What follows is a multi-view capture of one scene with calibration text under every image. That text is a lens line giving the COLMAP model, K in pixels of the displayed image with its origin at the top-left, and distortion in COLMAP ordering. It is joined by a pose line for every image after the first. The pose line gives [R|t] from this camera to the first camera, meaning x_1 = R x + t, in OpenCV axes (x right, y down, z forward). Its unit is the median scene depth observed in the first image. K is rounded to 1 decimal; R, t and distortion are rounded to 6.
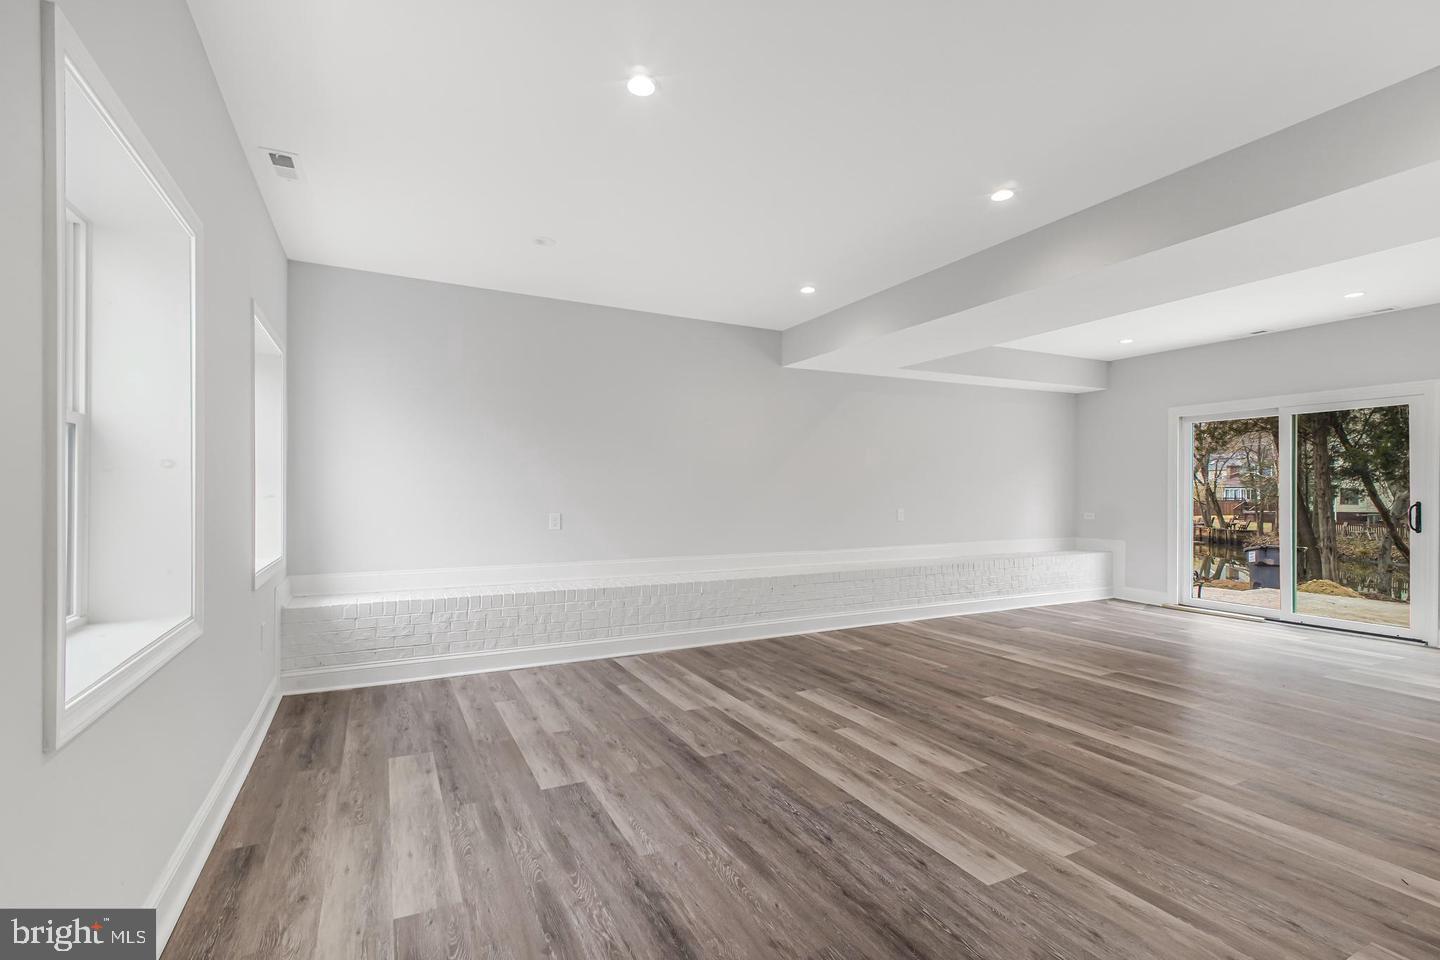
lens RADIAL K [[657.7, 0, 714.0], [0, 657.7, 484.0], [0, 0, 1]] dist [-0.013044, -0.001786]
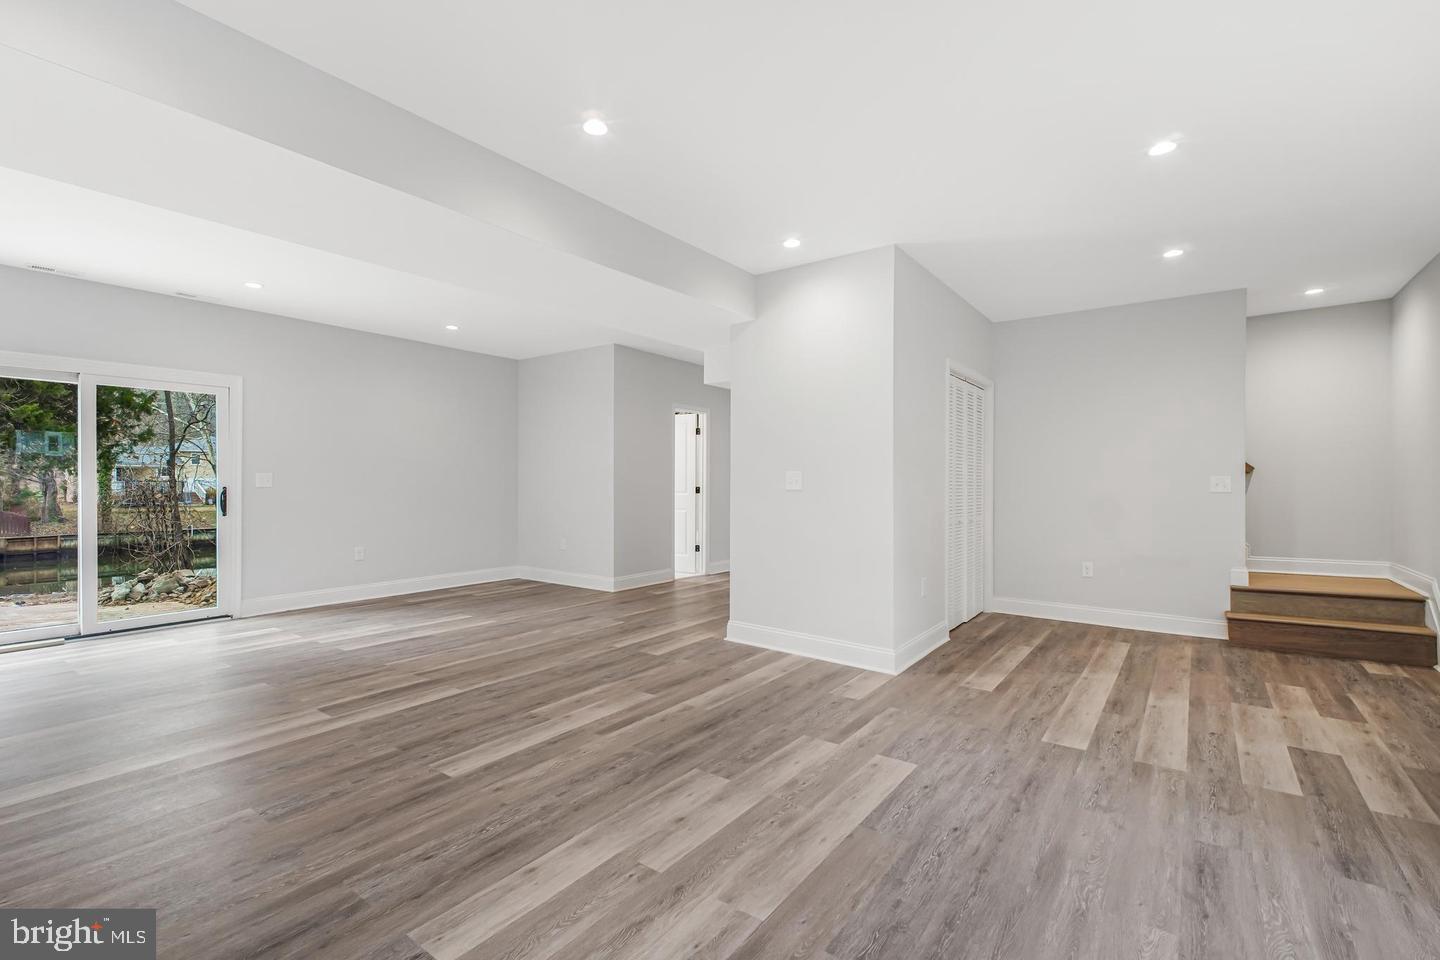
lens RADIAL K [[657.7, 0, 710.9], [0, 657.7, 477.6], [0, 0, 1]] dist [-0.013044, -0.001786]
pose [[-0.440333, -0.001822, 0.897833, -0.407737], [-0.004108, 0.999992, 0.000014, 0.017056], [-0.897825, -0.003682, -0.440337, 1.338122]]
